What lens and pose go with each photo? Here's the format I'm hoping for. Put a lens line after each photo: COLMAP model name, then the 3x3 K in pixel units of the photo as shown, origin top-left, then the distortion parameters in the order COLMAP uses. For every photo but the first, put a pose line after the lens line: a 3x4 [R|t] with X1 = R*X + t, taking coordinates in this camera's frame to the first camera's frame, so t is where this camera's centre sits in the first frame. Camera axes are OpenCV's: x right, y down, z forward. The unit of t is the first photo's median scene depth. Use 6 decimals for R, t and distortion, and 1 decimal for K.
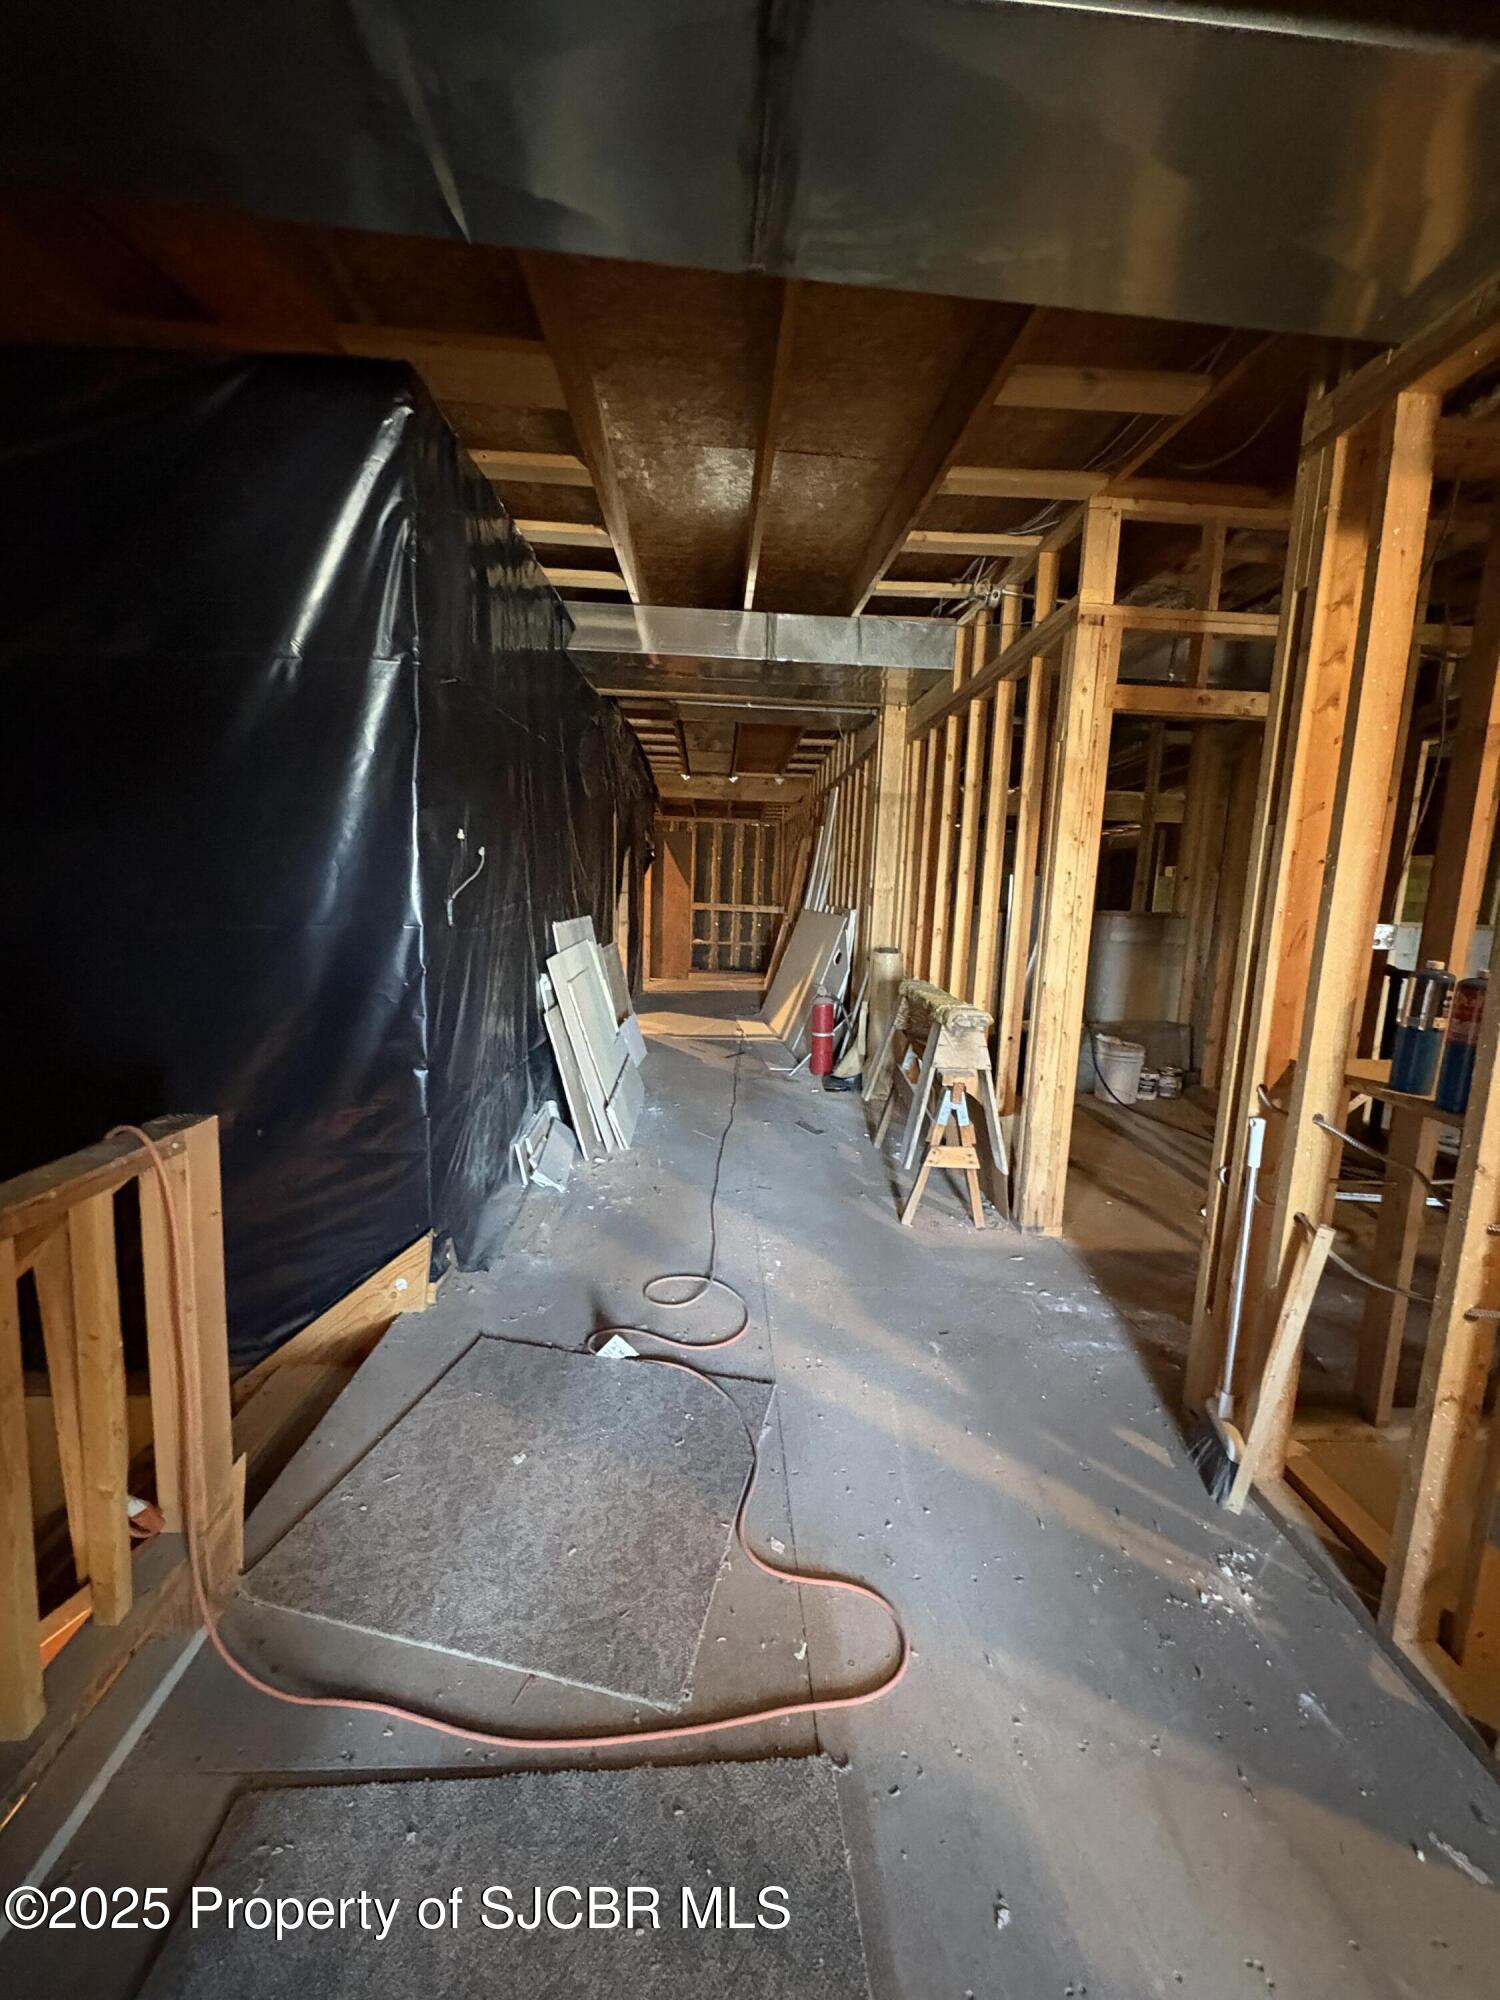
lens RADIAL K [[804.2, 0, 760.7], [0, 804.2, 1007.3], [0, 0, 1]] dist [-0.000607, 0.000078]
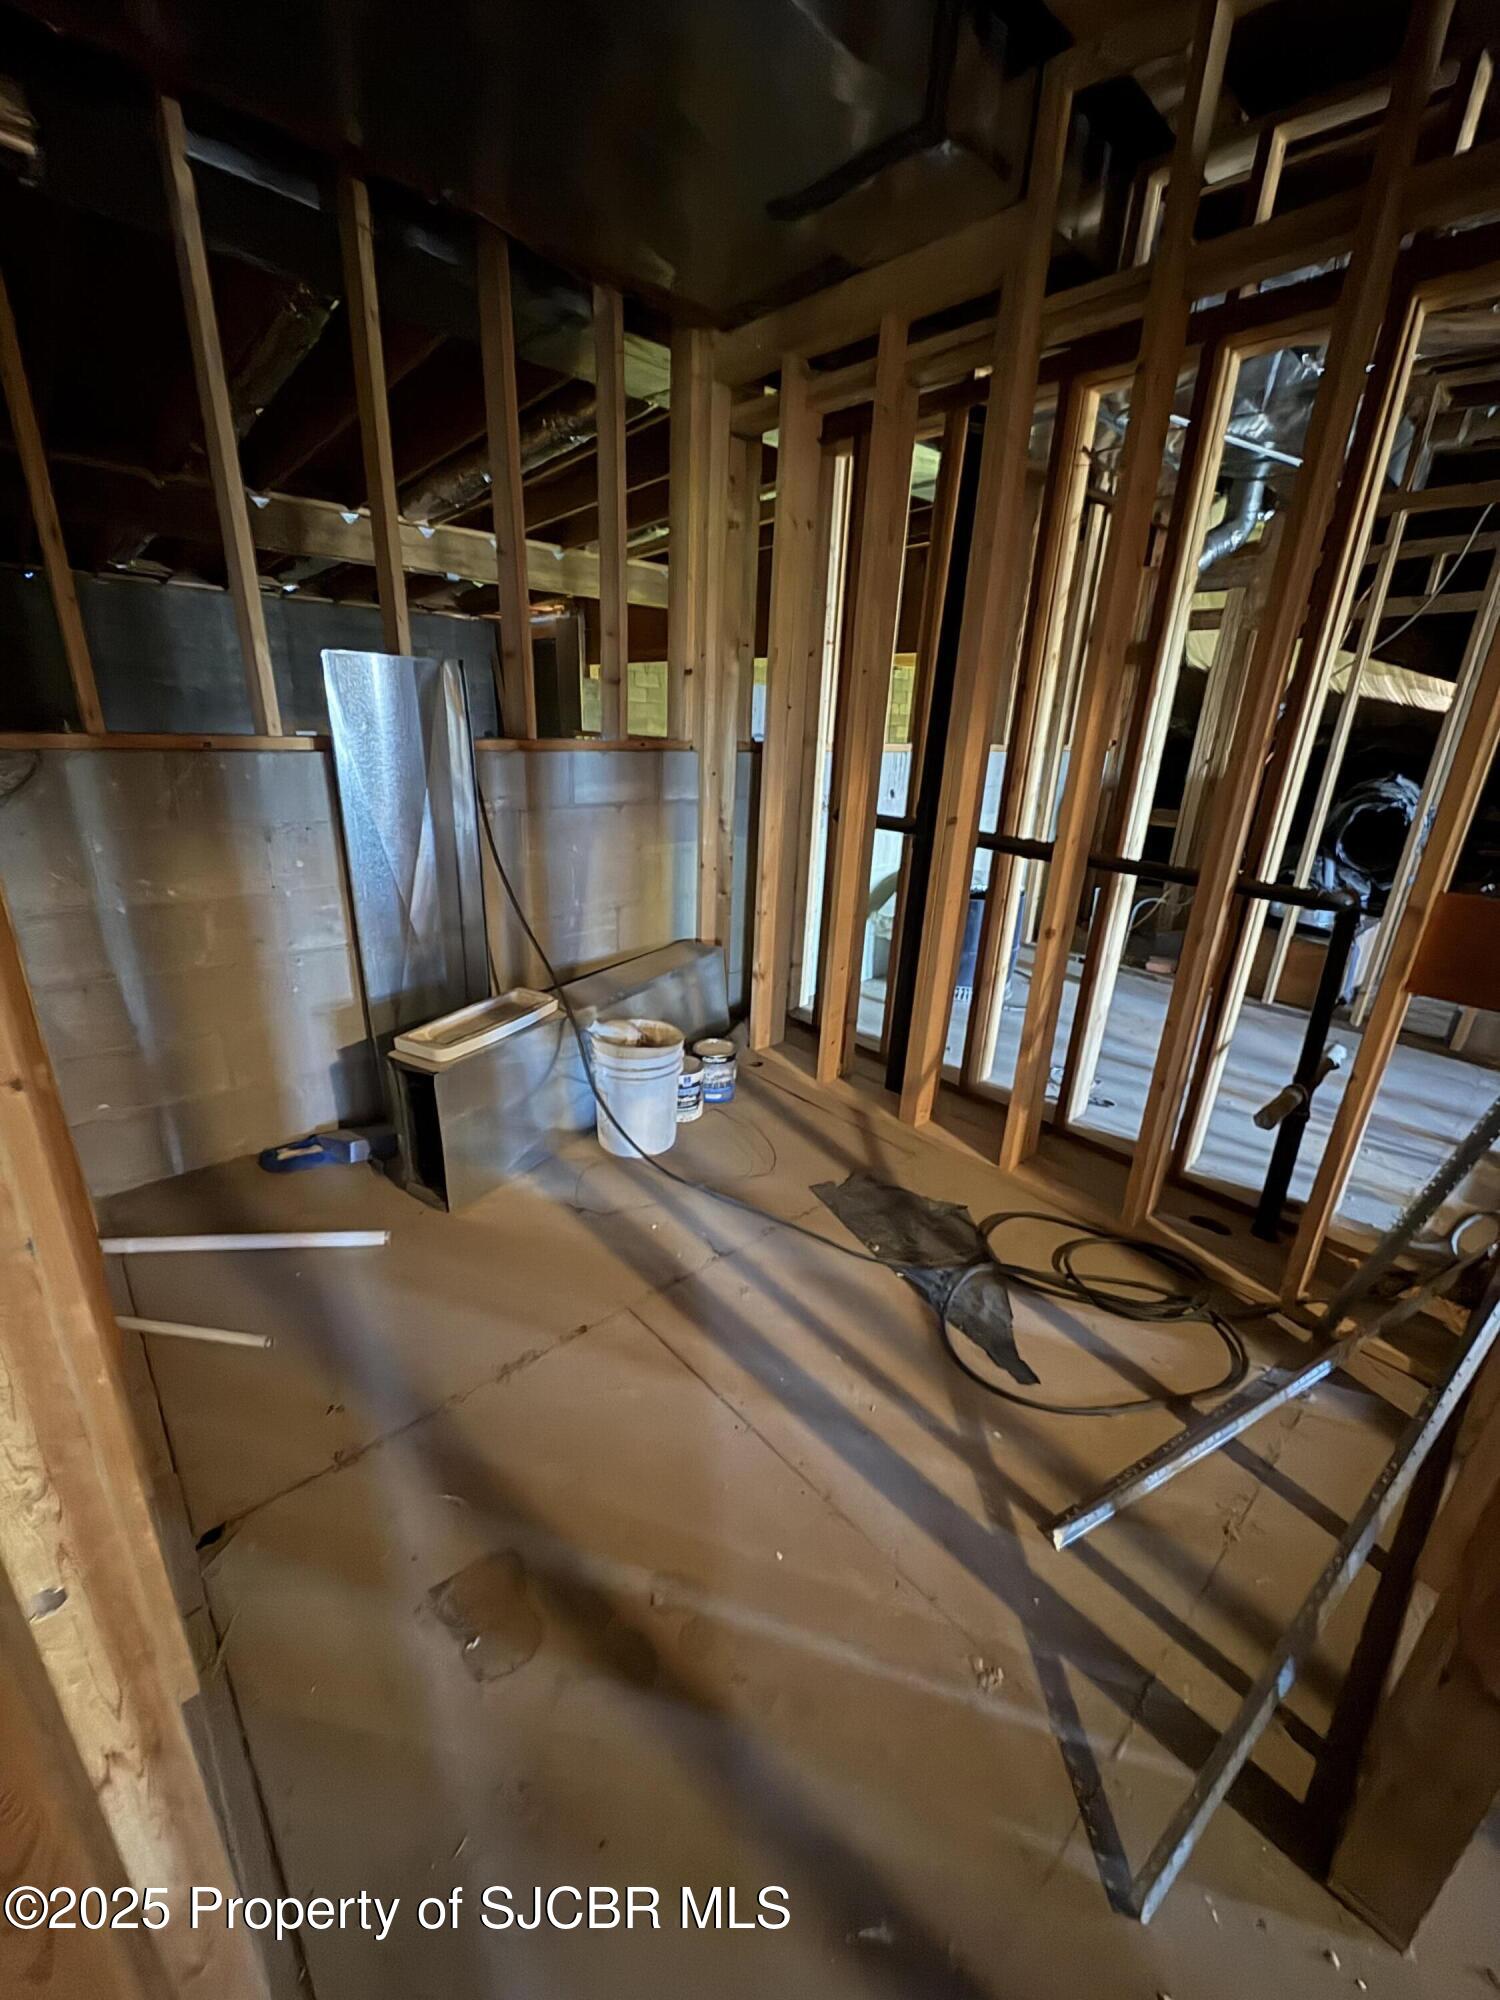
lens RADIAL K [[804.2, 0, 760.7], [0, 804.2, 1007.3], [0, 0, 1]] dist [-0.000607, 0.000078]
pose [[0.773546, -0.216150, 0.595739, 0.200271], [0.077836, 0.965325, 0.249177, -0.075298], [-0.628942, -0.146380, 0.763548, 0.529642]]
